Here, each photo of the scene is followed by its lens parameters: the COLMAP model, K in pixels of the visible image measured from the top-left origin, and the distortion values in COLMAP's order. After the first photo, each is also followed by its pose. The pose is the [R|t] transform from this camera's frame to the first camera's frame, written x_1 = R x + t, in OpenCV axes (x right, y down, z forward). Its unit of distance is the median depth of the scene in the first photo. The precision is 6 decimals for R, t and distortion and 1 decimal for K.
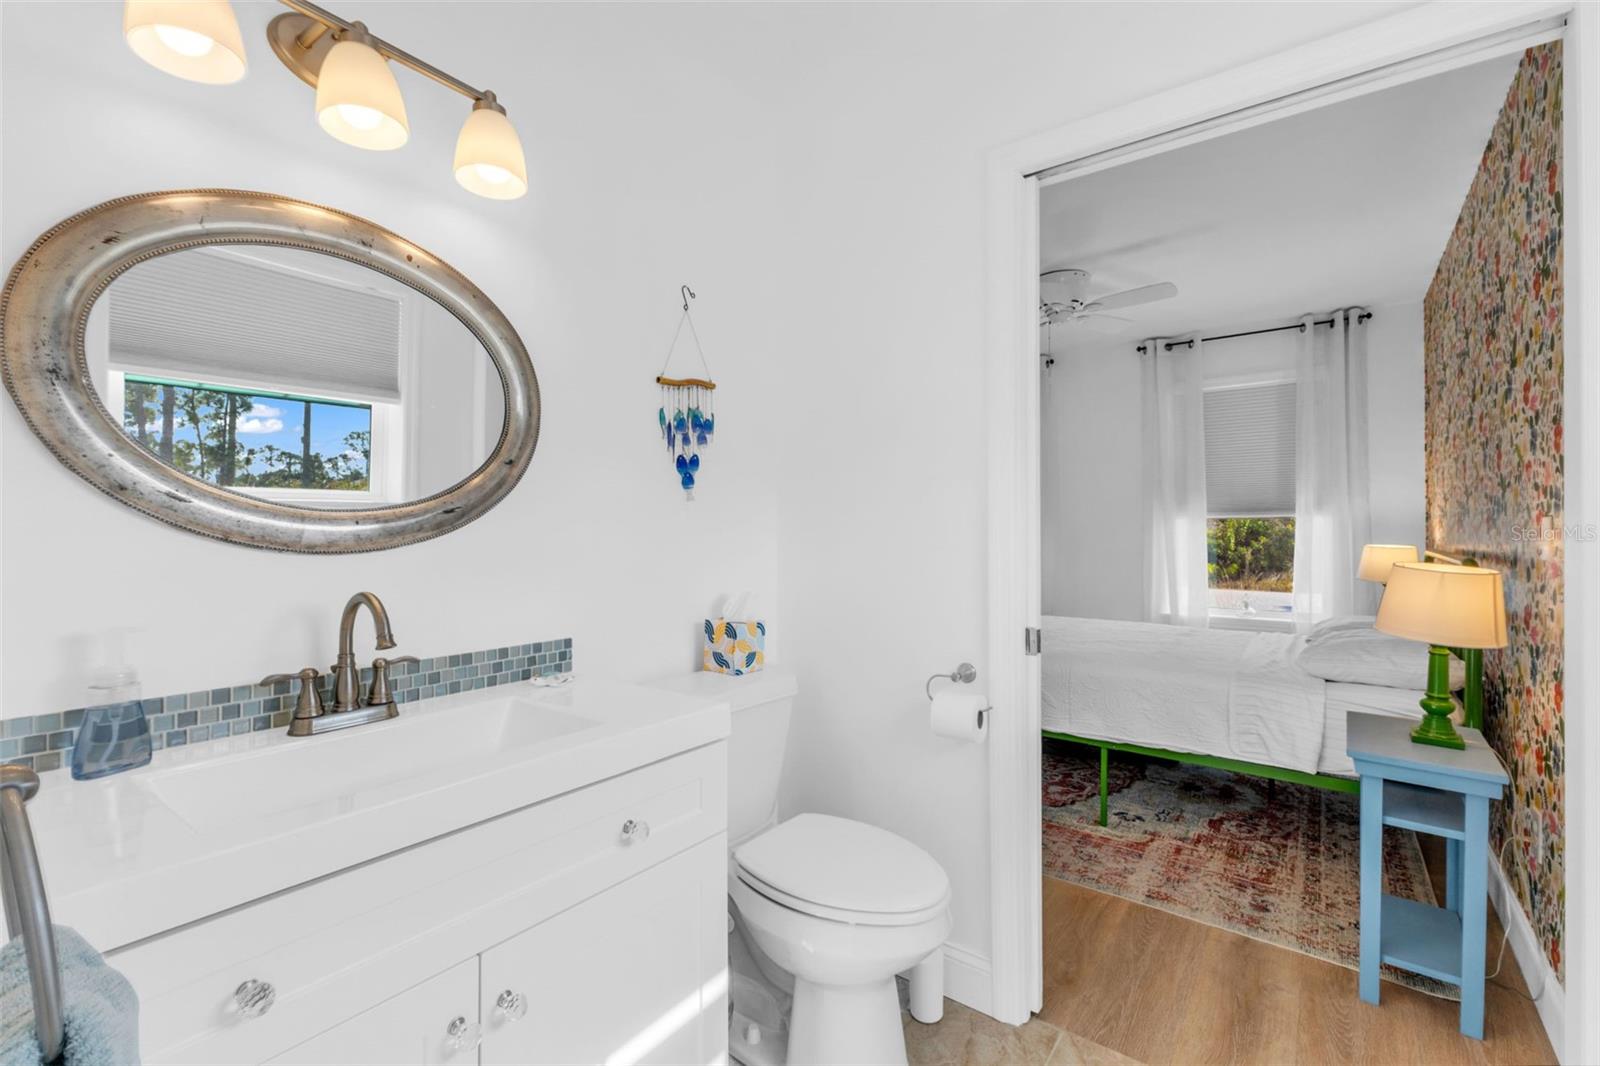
lens RADIAL K [[685.5, 0, 807.6], [0, 685.5, 533.0], [0, 0, 1]] dist [0.029798, 0.001075]
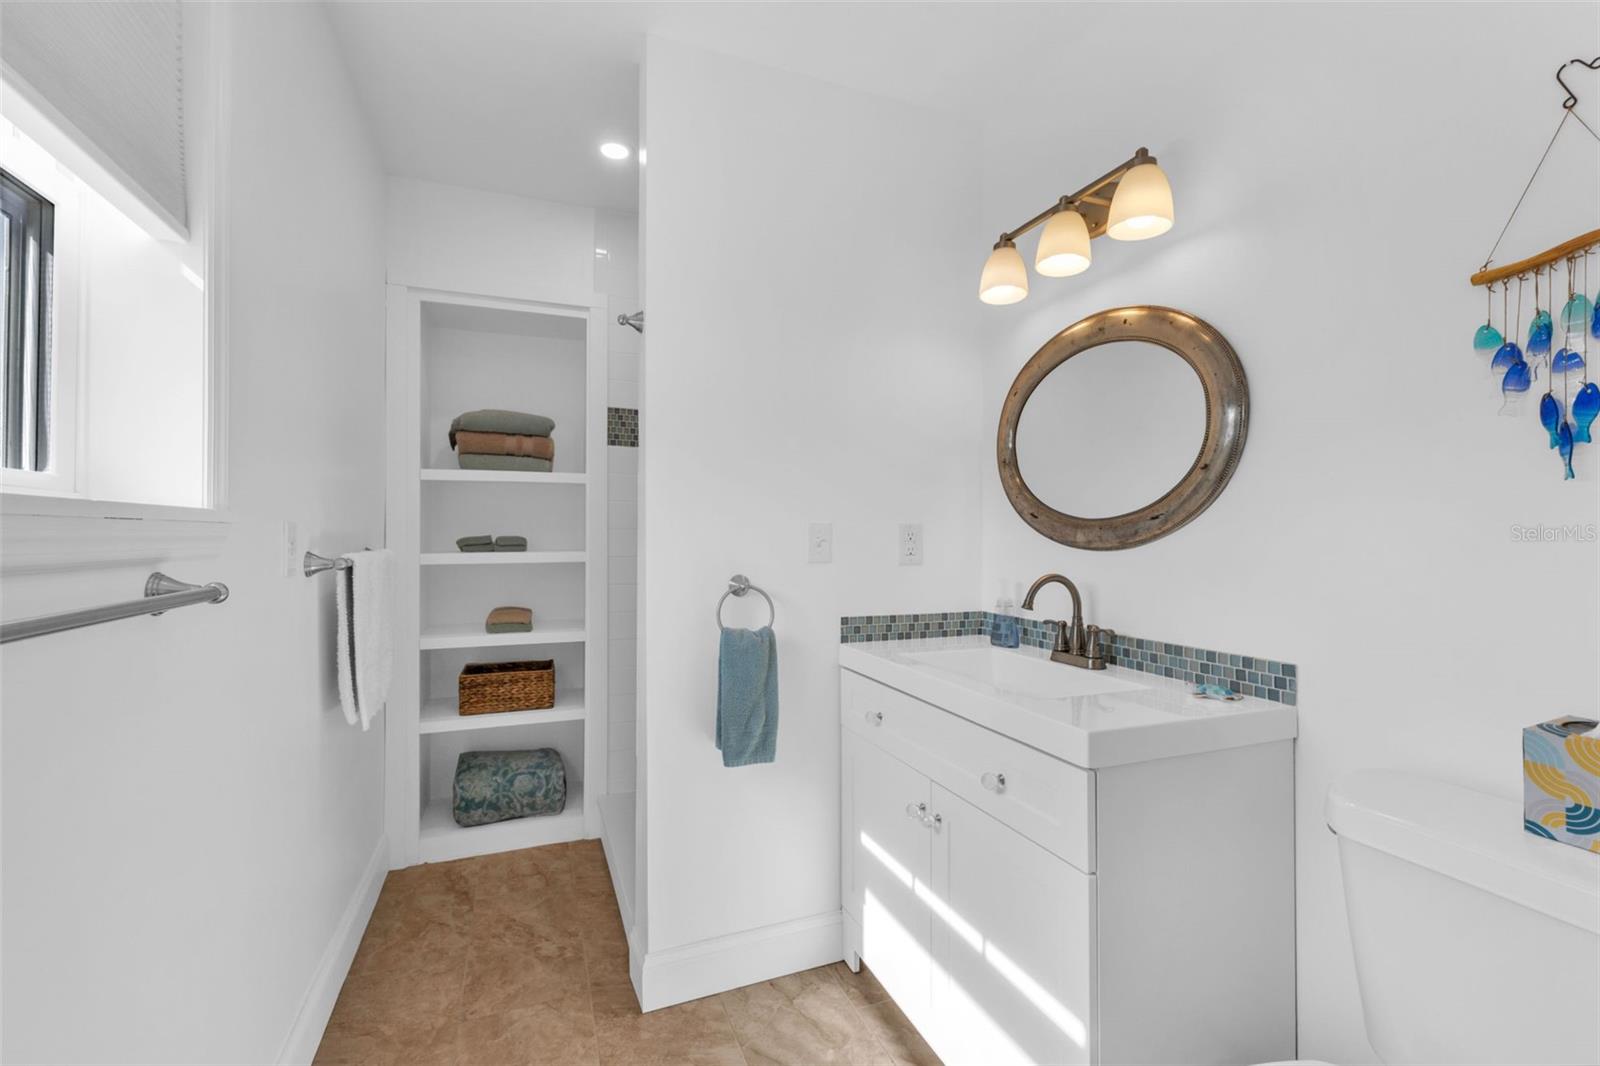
lens RADIAL K [[685.5, 0, 794.0], [0, 685.5, 530.4], [0, 0, 1]] dist [0.029798, 0.001075]
pose [[-0.494272, -0.002762, -0.869303, 0.719757], [-0.005717, 0.999984, 0.000073, -0.005881], [0.869289, 0.005006, -0.494280, 0.945313]]
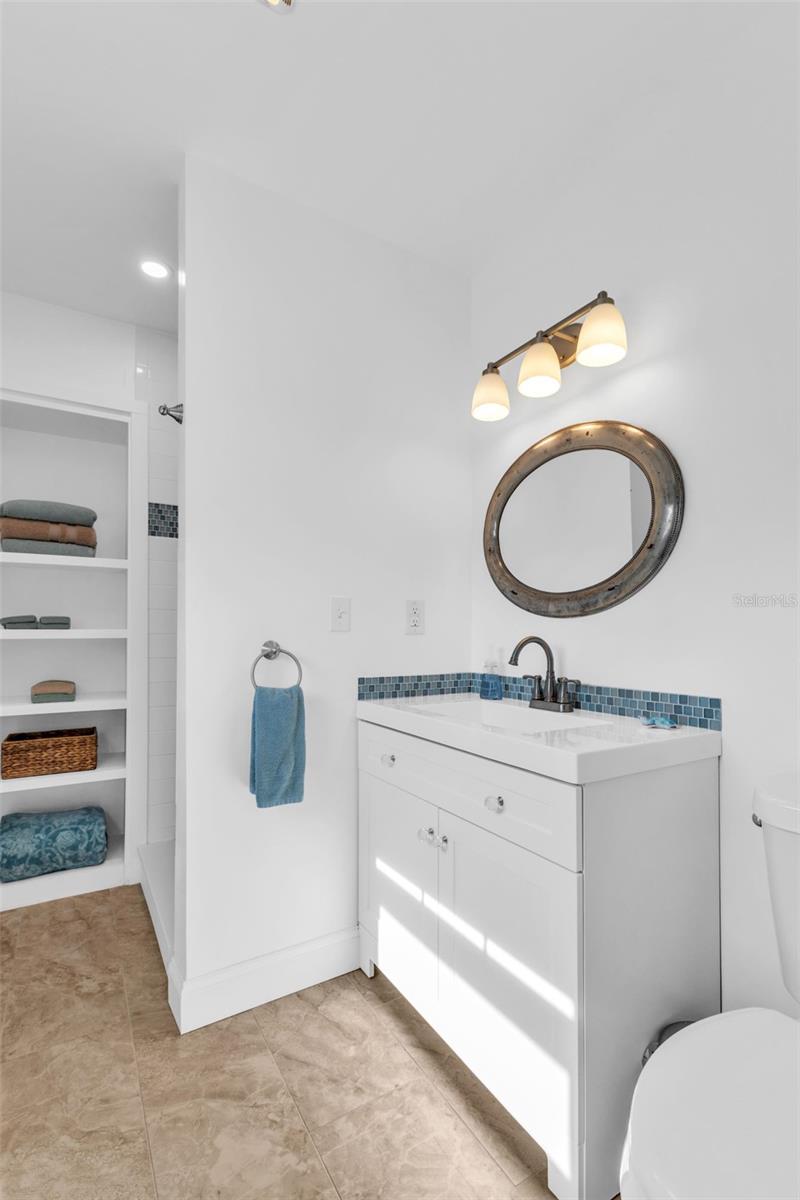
lens RADIAL K [[539.0, 0, 389.7], [0, 539.0, 628.3], [0, 0, 1]] dist [0.024616, -0.001684]
pose [[-0.351504, -0.009732, -0.936136, 0.650356], [-0.005068, 0.999951, -0.008492, 0.057690], [0.936173, 0.001760, -0.351536, 0.870254]]
